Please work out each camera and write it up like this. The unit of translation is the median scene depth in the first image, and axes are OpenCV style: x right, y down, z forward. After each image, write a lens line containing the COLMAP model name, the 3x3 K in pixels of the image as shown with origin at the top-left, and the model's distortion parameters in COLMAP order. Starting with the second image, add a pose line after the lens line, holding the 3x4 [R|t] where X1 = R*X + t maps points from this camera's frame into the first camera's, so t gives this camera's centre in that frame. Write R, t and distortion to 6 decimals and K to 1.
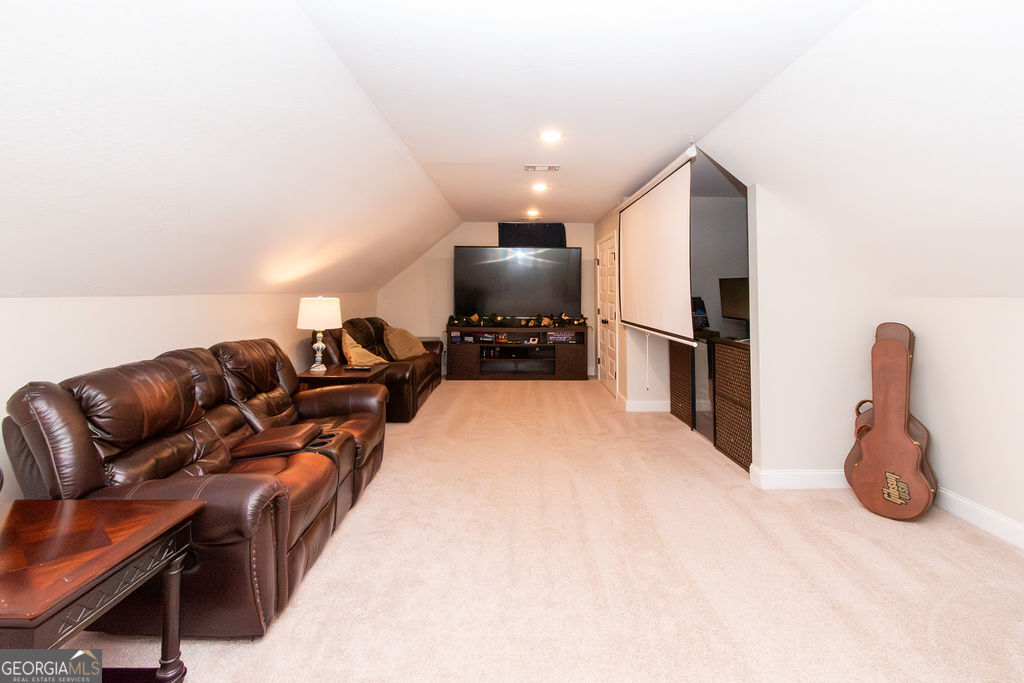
lens RADIAL K [[452.0, 0, 512.8], [0, 452.0, 274.1], [0, 0, 1]] dist [0.000681, -0.000028]
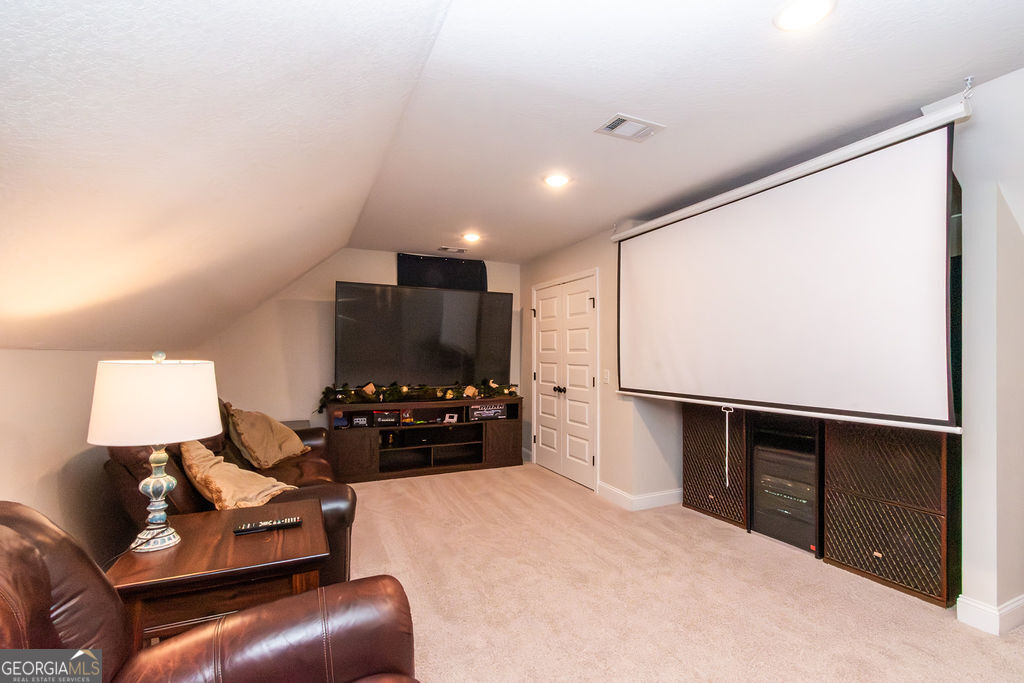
lens RADIAL K [[463.2, 0, 511.4], [0, 463.2, 354.9], [0, 0, 1]] dist [-0.002224, 0.000067]
pose [[0.916355, -0.002873, 0.400356, -0.167721], [-0.013379, 0.999196, 0.037794, 0.015731], [-0.400143, -0.039990, 0.915580, 0.281408]]
